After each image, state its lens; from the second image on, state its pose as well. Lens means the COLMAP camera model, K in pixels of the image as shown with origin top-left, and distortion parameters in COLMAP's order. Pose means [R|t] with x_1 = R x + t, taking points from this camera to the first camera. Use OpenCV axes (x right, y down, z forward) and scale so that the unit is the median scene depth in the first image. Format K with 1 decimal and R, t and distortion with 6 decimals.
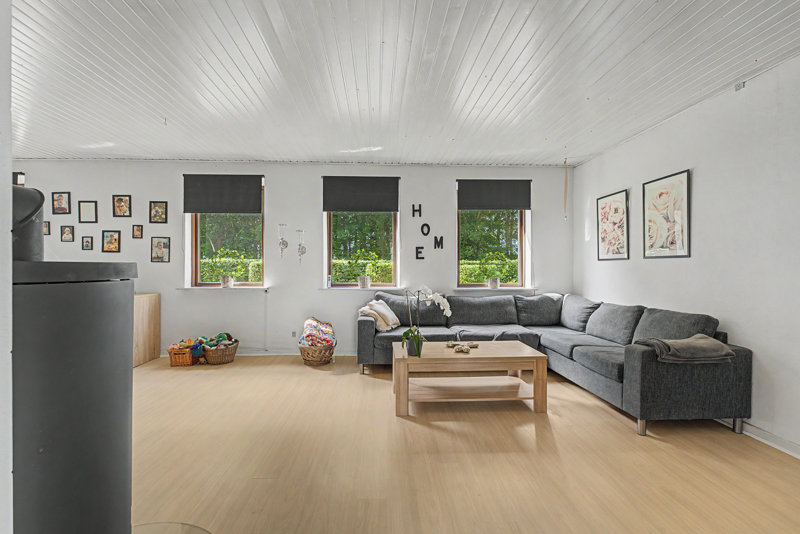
lens RADIAL K [[360.2, 0, 399.4], [0, 360.2, 266.5], [0, 0, 1]] dist [0.001294, 0.000662]
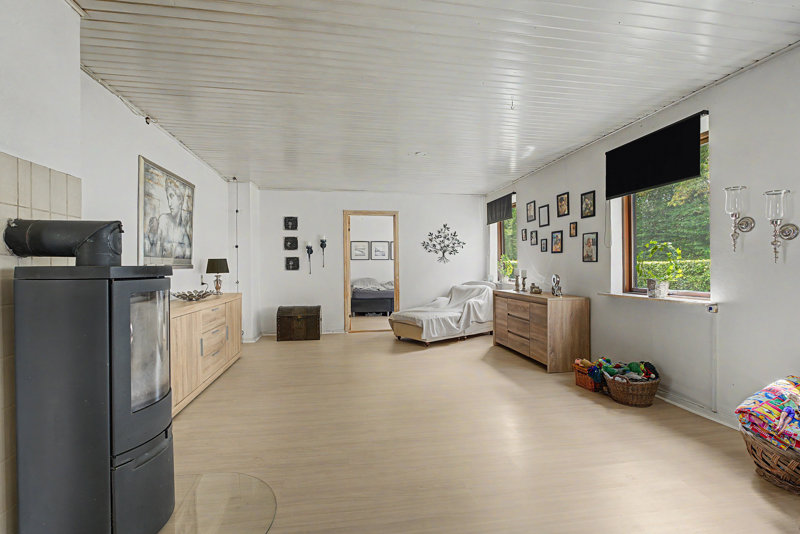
lens RADIAL K [[360.2, 0, 399.6], [0, 360.2, 268.1], [0, 0, 1]] dist [0.001294, 0.000662]
pose [[0.150007, 0.000024, -0.988685, 0.128858], [0.004137, 0.999991, 0.000652, 0.000775], [0.988676, -0.004188, 0.150006, 0.415131]]
